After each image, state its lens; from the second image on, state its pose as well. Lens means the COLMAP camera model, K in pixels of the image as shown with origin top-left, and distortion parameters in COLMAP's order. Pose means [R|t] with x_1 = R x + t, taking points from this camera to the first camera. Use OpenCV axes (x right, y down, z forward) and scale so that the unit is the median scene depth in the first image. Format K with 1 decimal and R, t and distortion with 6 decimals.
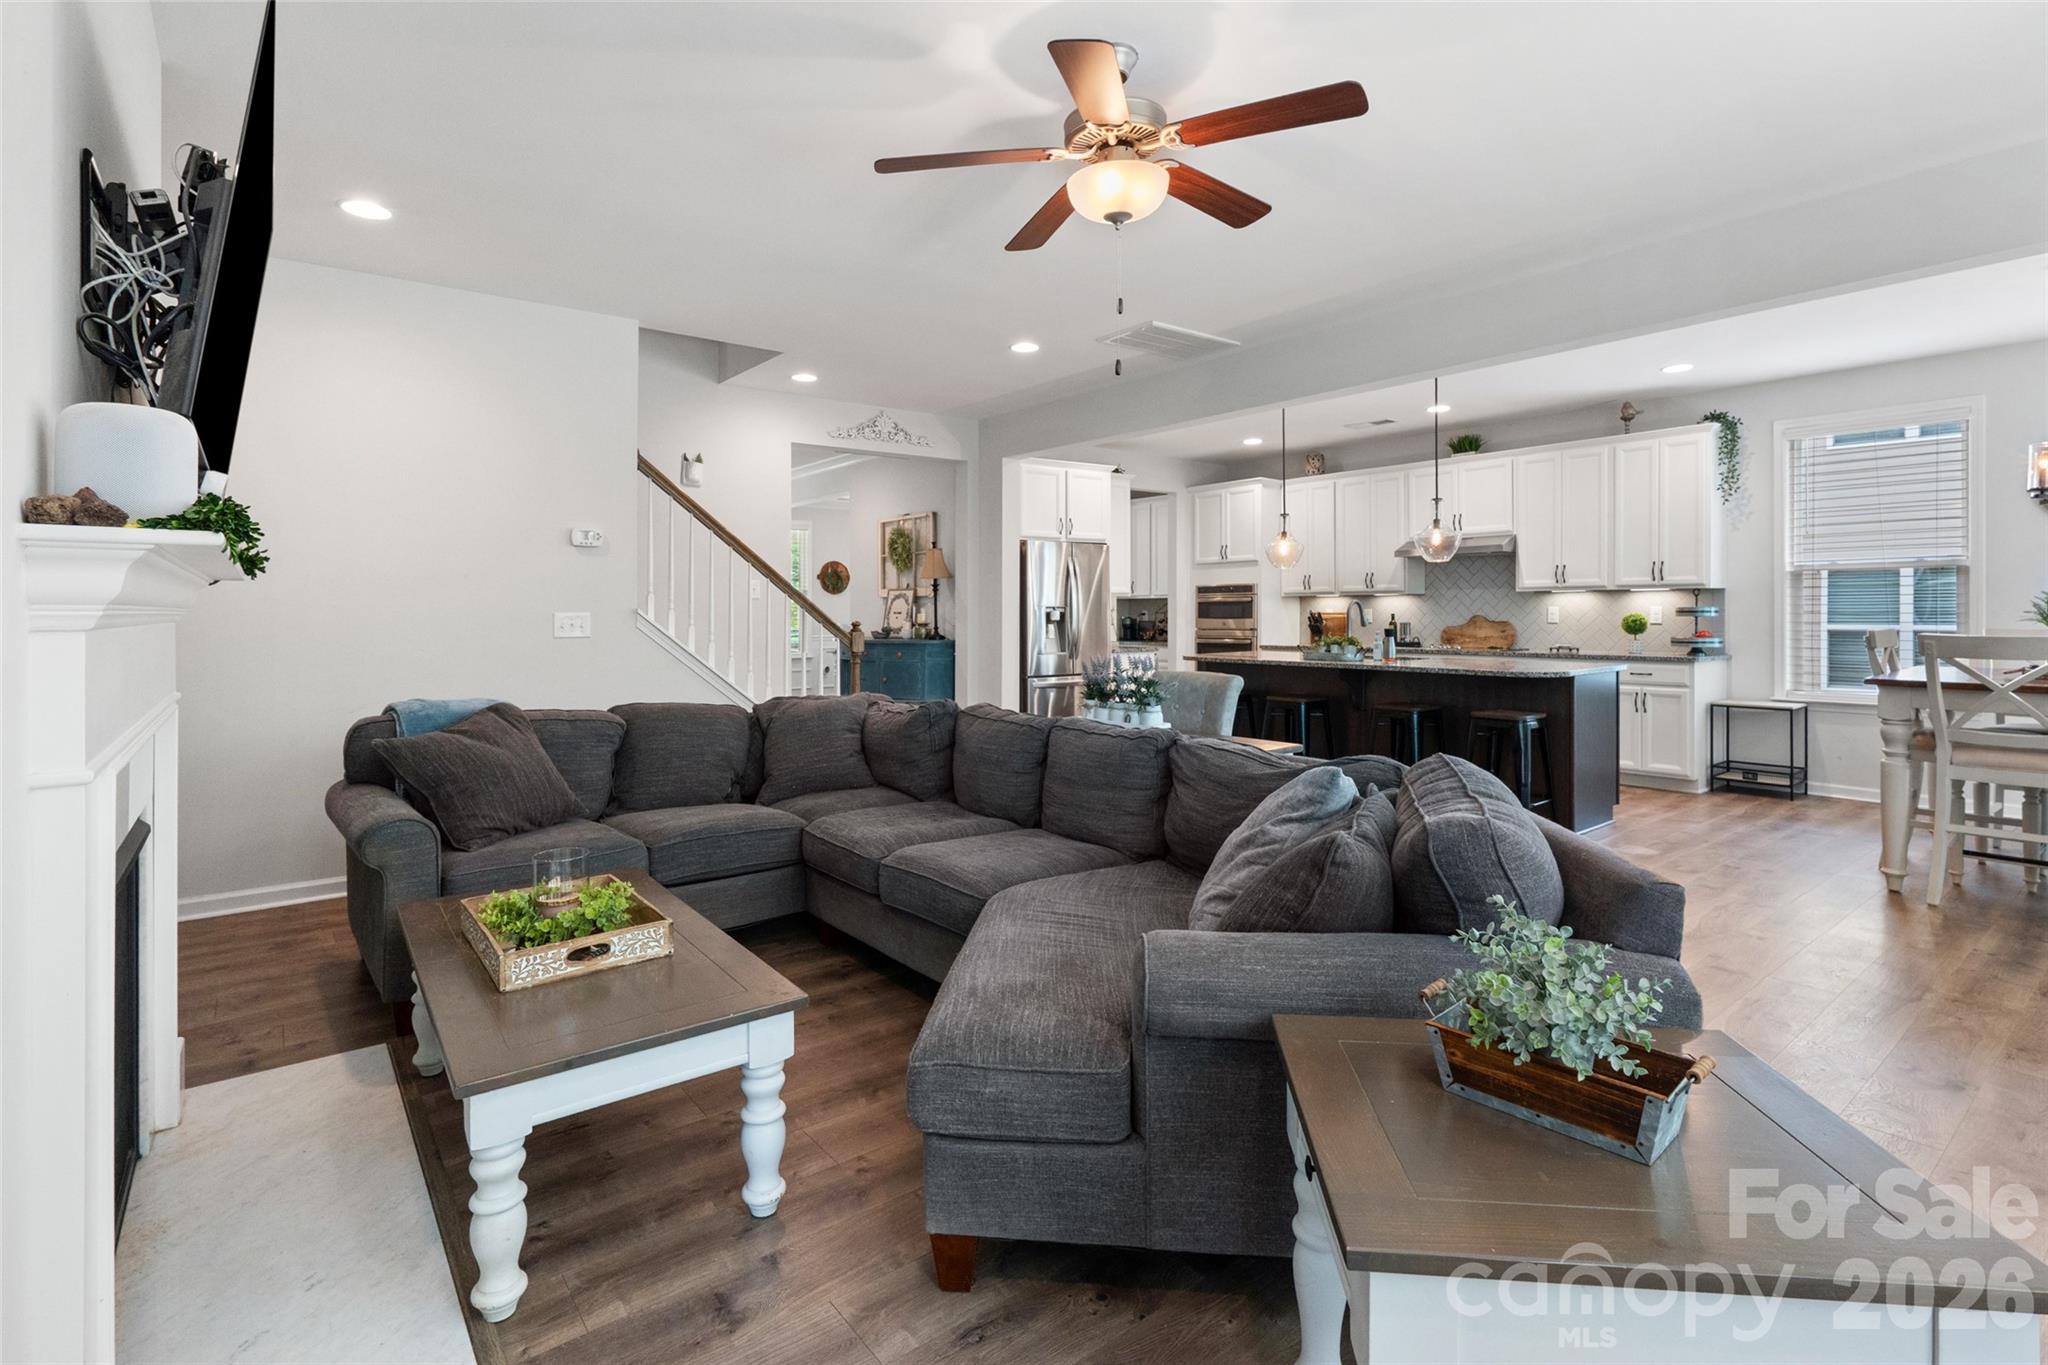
lens RADIAL K [[973.1, 0, 1027.0], [0, 973.1, 621.1], [0, 0, 1]] dist [-0.002172, -0.000040]
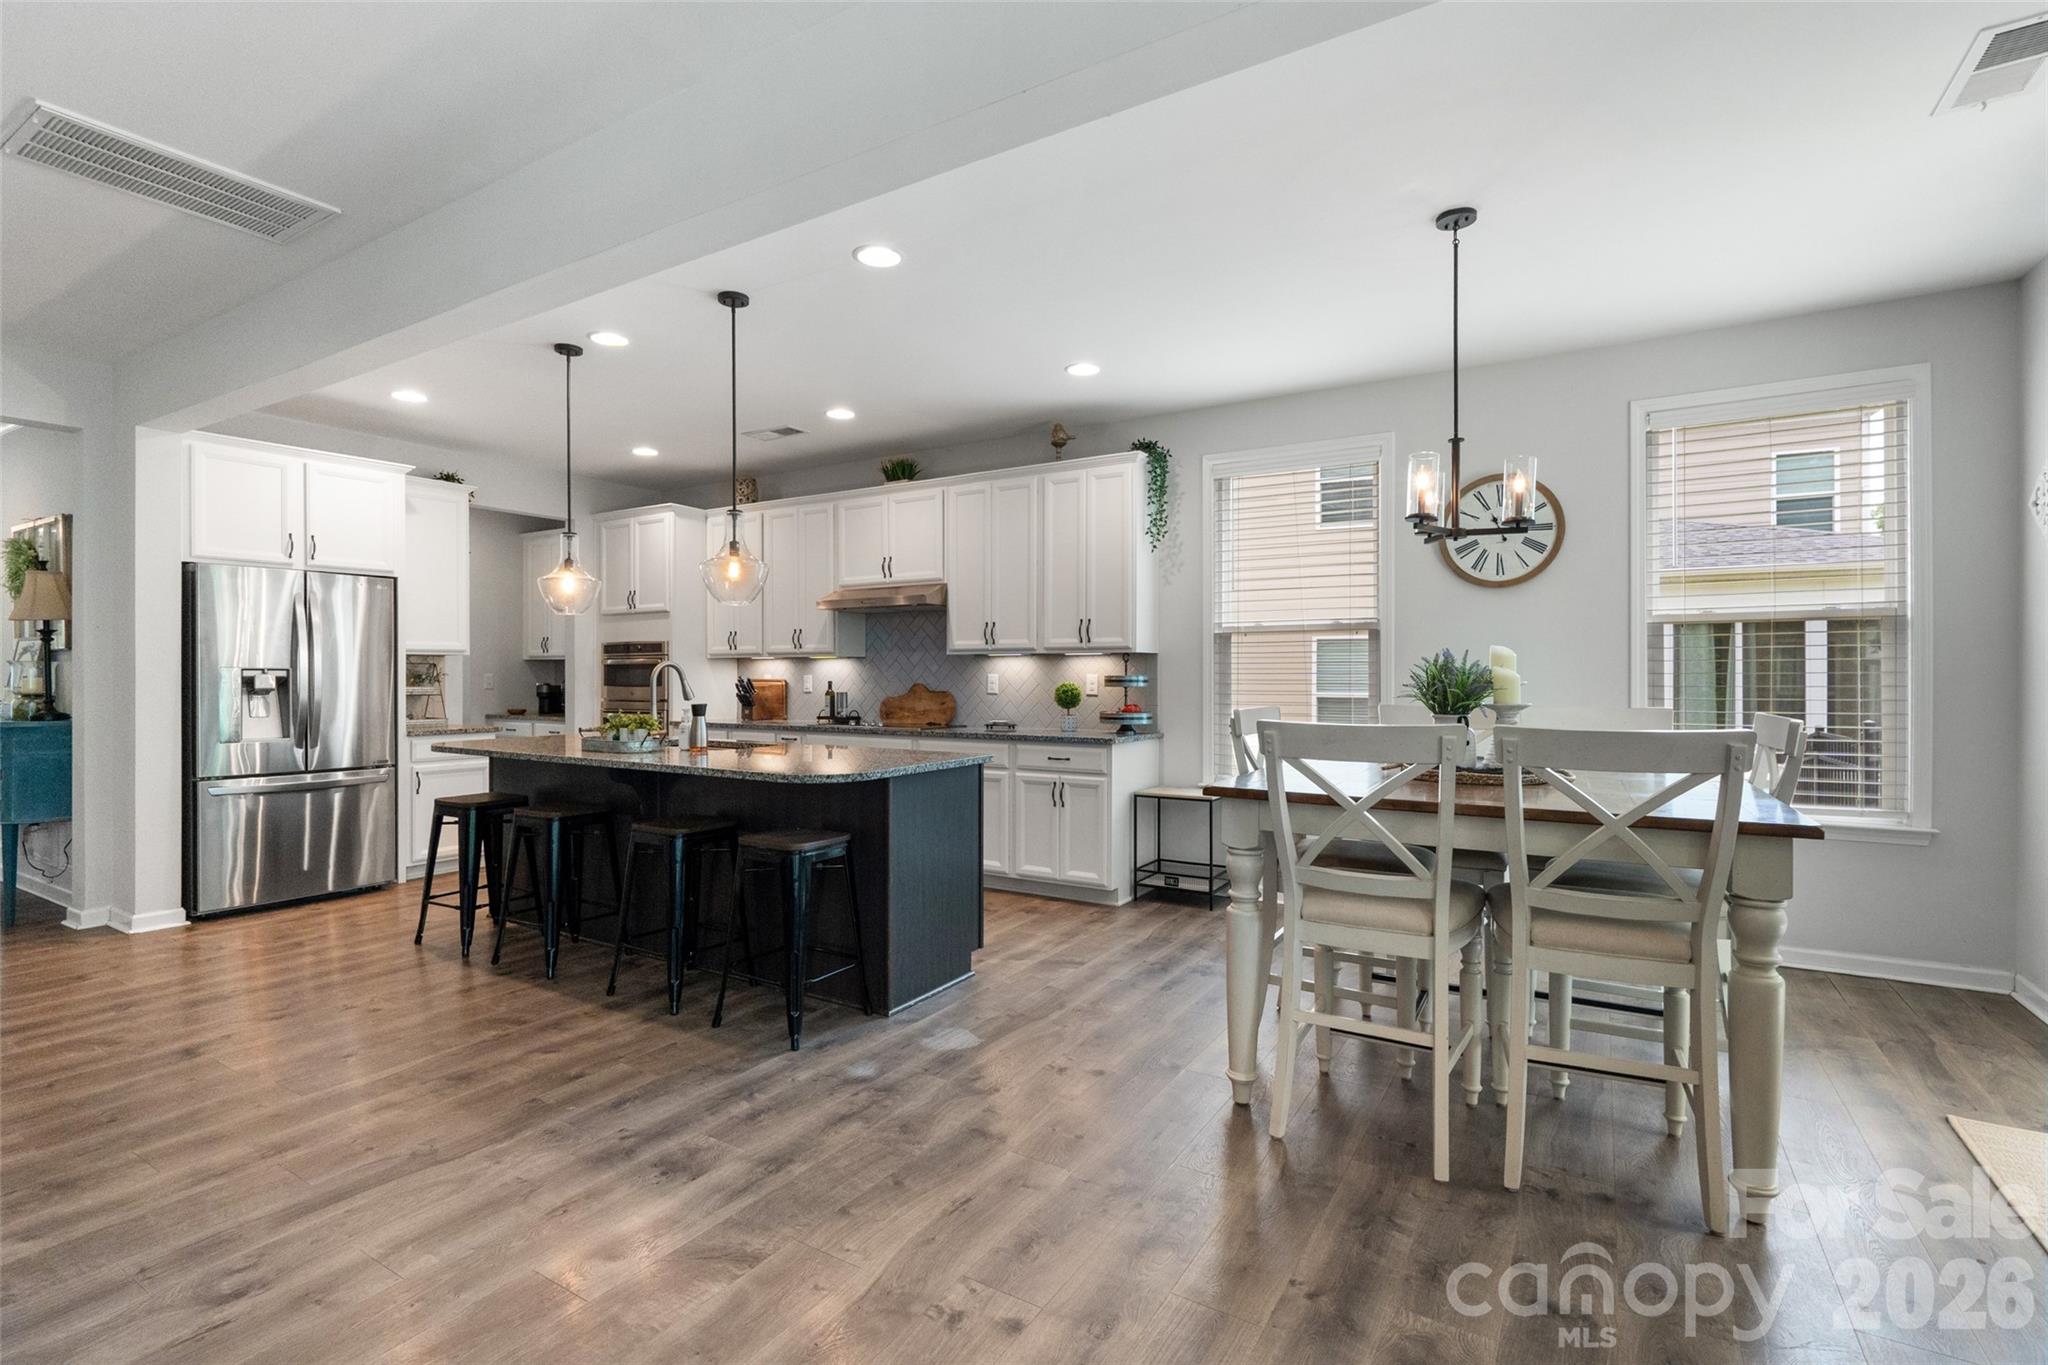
lens RADIAL K [[950.9, 0, 1021.8], [0, 950.9, 677.5], [0, 0, 1]] dist [0.001784, 0.000217]
pose [[0.938925, 0.006106, 0.344066, 0.312885], [-0.002732, 0.999943, -0.010289, -0.003862], [-0.344110, 0.008721, 0.938889, 0.259733]]
